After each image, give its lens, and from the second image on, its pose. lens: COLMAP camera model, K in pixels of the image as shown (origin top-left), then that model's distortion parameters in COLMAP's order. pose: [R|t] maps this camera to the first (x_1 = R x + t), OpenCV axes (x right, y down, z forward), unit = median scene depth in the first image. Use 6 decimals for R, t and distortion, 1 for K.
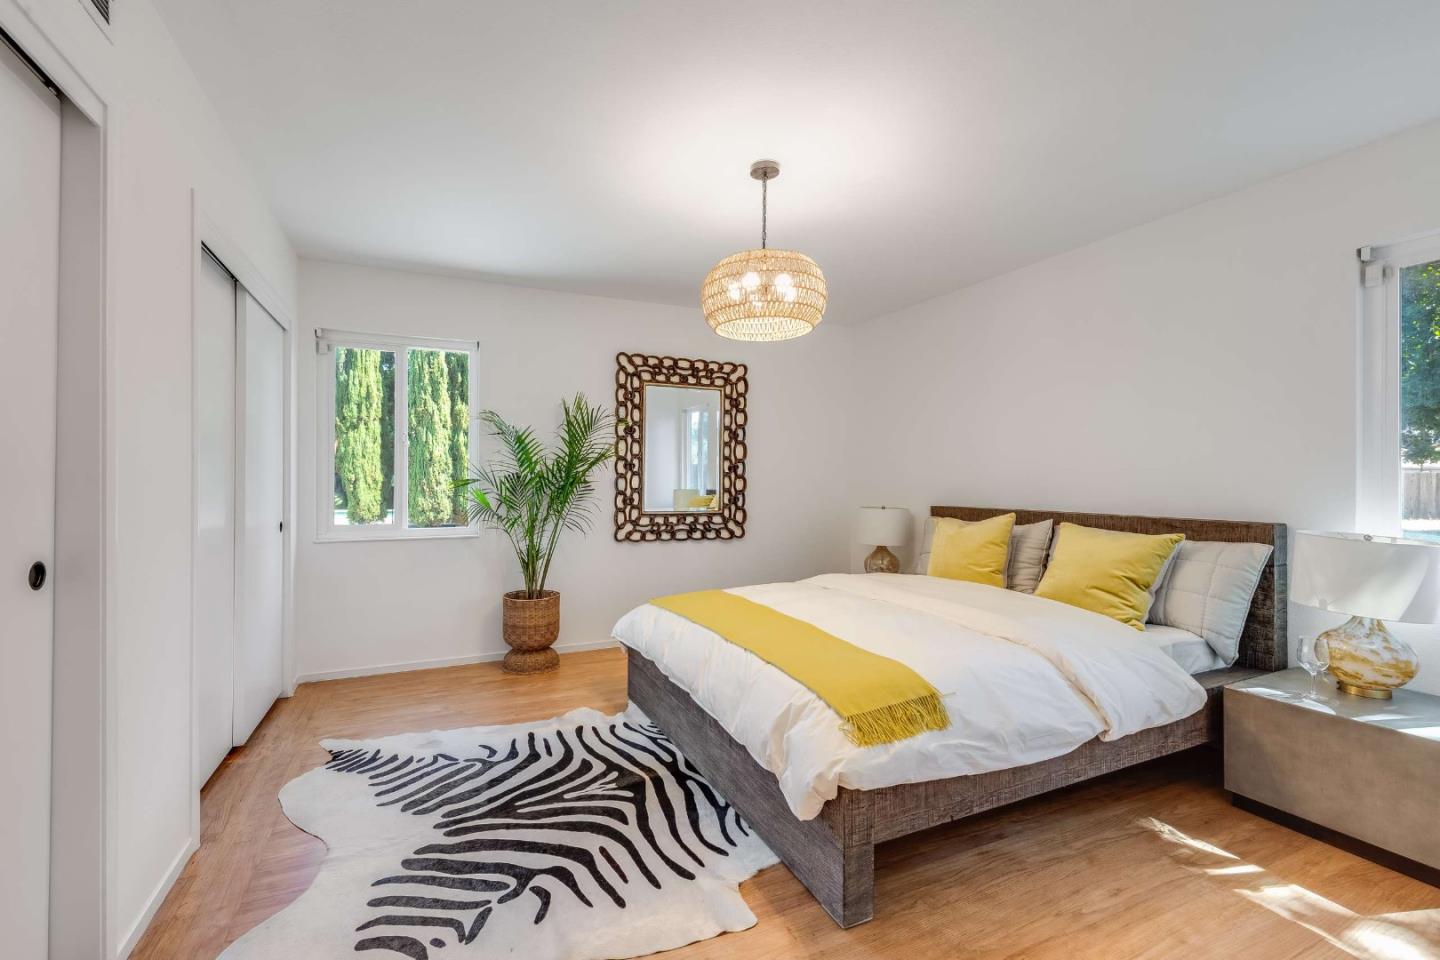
lens RADIAL K [[584.4, 0, 706.7], [0, 584.4, 478.9], [0, 0, 1]] dist [0.002520, 0.000694]
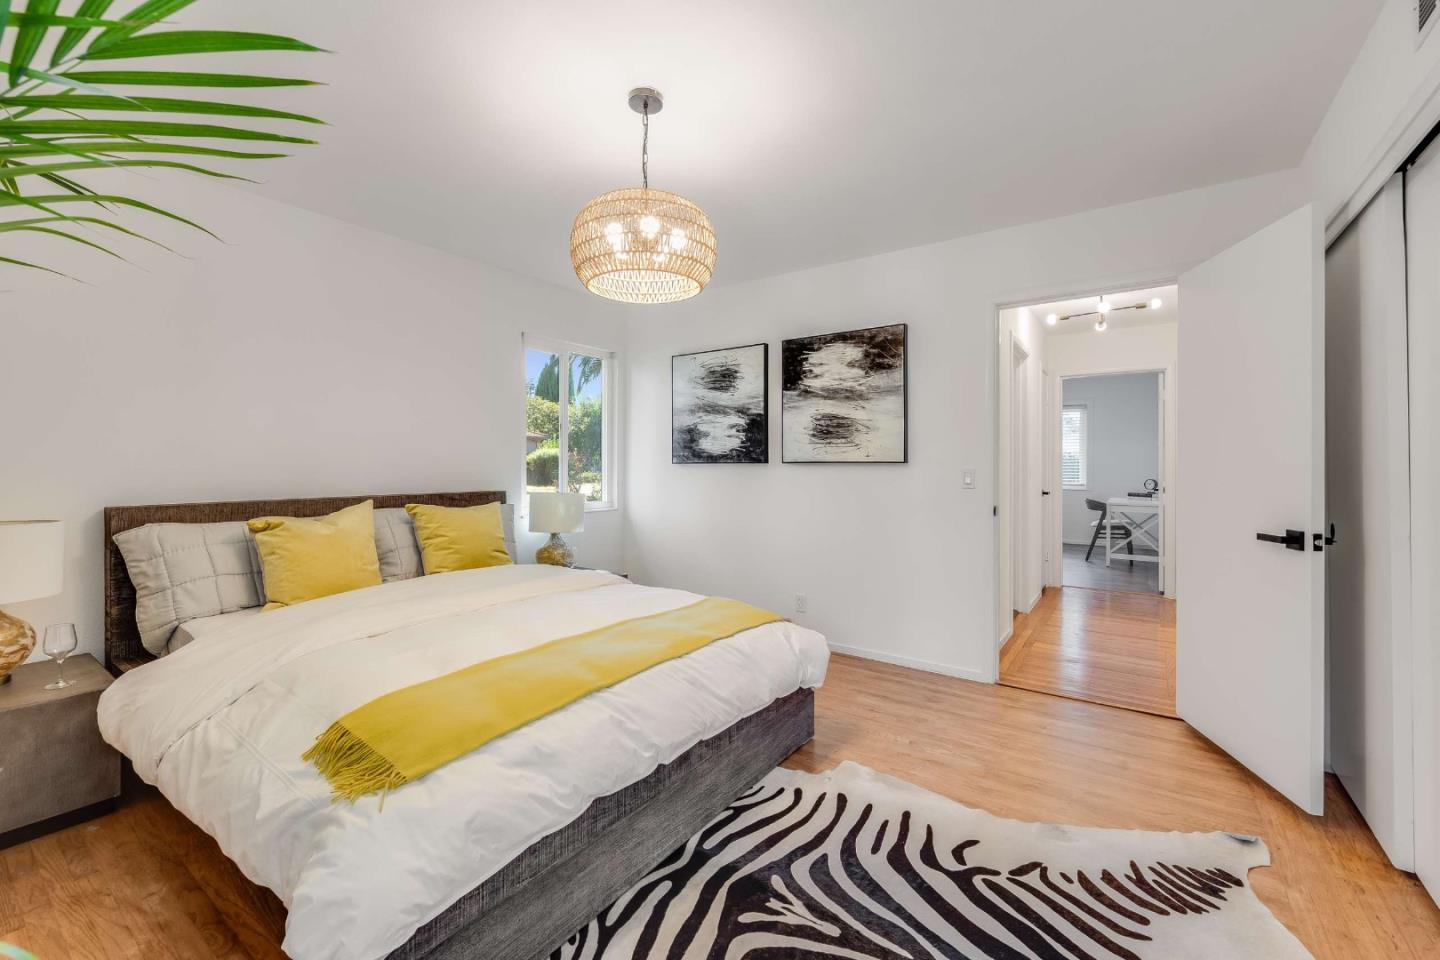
lens RADIAL K [[584.4, 0, 706.7], [0, 584.4, 478.9], [0, 0, 1]] dist [0.002520, 0.000694]
pose [[-0.465743, -0.025139, 0.884563, -0.895187], [-0.000852, 0.999609, 0.027960, 0.002283], [-0.884920, 0.012268, -0.465582, 1.710513]]
